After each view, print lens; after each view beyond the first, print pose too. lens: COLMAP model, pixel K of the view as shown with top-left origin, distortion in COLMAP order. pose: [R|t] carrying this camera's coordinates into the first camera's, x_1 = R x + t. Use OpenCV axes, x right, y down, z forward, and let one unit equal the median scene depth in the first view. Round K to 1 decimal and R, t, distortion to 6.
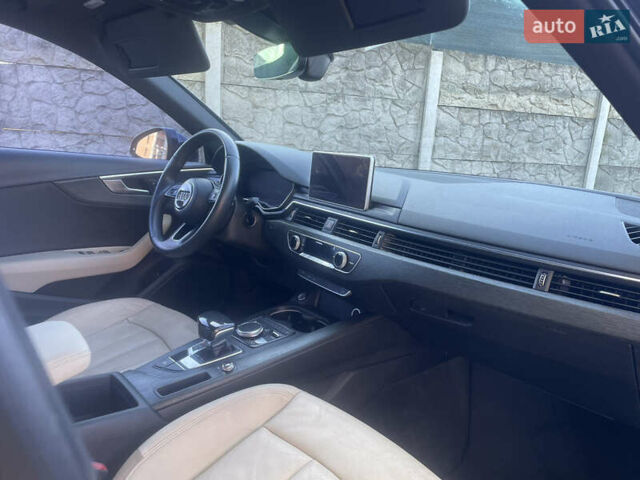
lens RADIAL K [[482.4, 0, 320.0], [0, 482.4, 240.0], [0, 0, 1]] dist [0.096735, -0.121873]
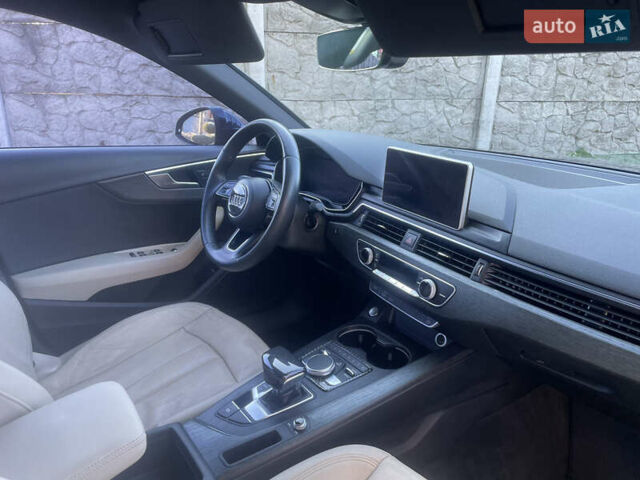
lens RADIAL K [[483.1, 0, 316.3], [0, 483.1, 241.0], [0, 0, 1]] dist [0.098750, -0.127299]
pose [[0.994602, -0.013798, -0.102842, -0.047326], [0.026402, 0.992152, 0.122221, -0.115810], [0.100349, -0.124276, 0.987160, 0.133238]]
